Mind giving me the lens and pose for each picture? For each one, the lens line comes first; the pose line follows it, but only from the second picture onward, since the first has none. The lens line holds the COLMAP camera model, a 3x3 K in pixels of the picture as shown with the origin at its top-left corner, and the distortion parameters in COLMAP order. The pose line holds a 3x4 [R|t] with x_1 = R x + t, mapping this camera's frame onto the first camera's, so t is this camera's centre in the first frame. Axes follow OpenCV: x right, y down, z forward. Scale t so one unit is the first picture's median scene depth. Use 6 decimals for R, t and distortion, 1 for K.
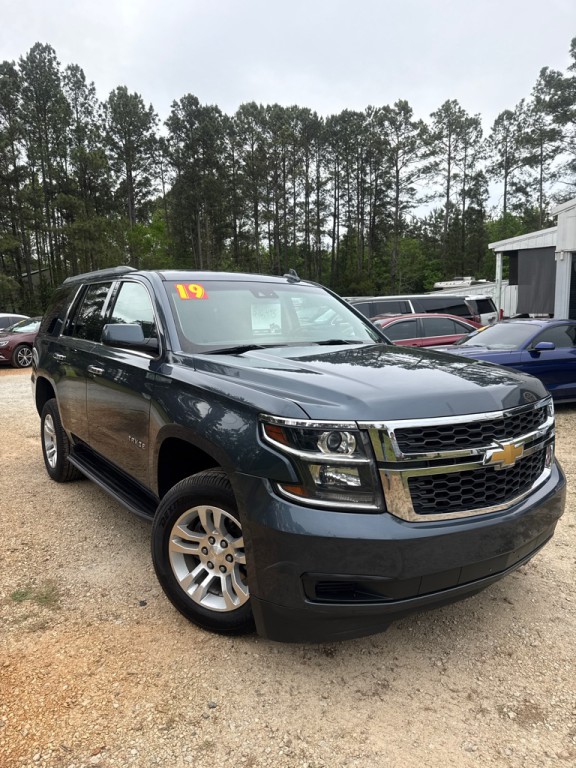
lens RADIAL K [[534.8, 0, 288.0], [0, 534.8, 384.0], [0, 0, 1]] dist [0.046639, -0.000946]
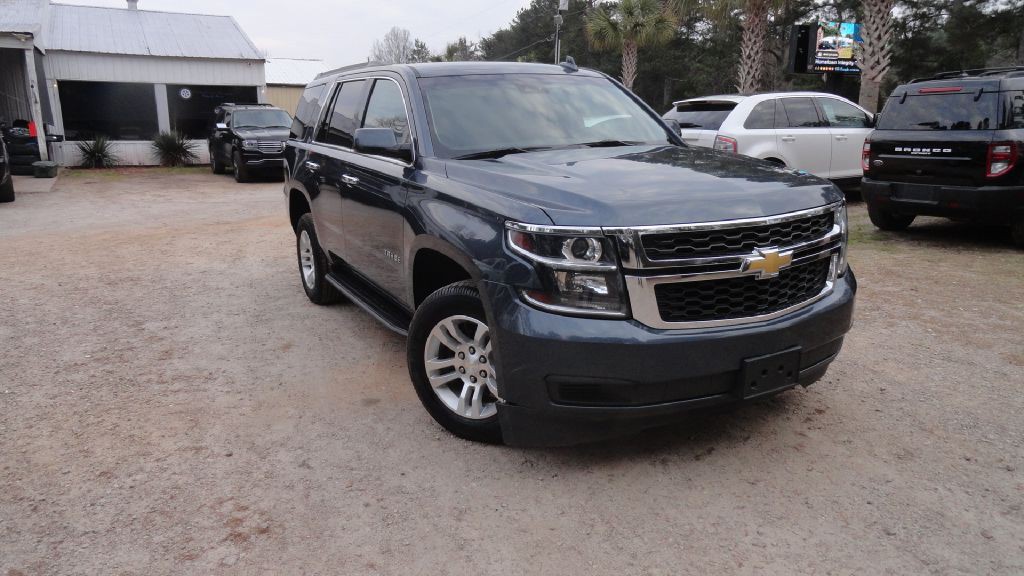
lens RADIAL K [[673.9, 0, 512.0], [0, 673.9, 288.0], [0, 0, 1]] dist [-0.007315, -0.001303]
pose [[0.992891, 0.007812, -0.118774, 0.102868], [0.008089, 0.991109, 0.132808, 0.014227], [0.118755, -0.132825, 0.983999, -0.225137]]
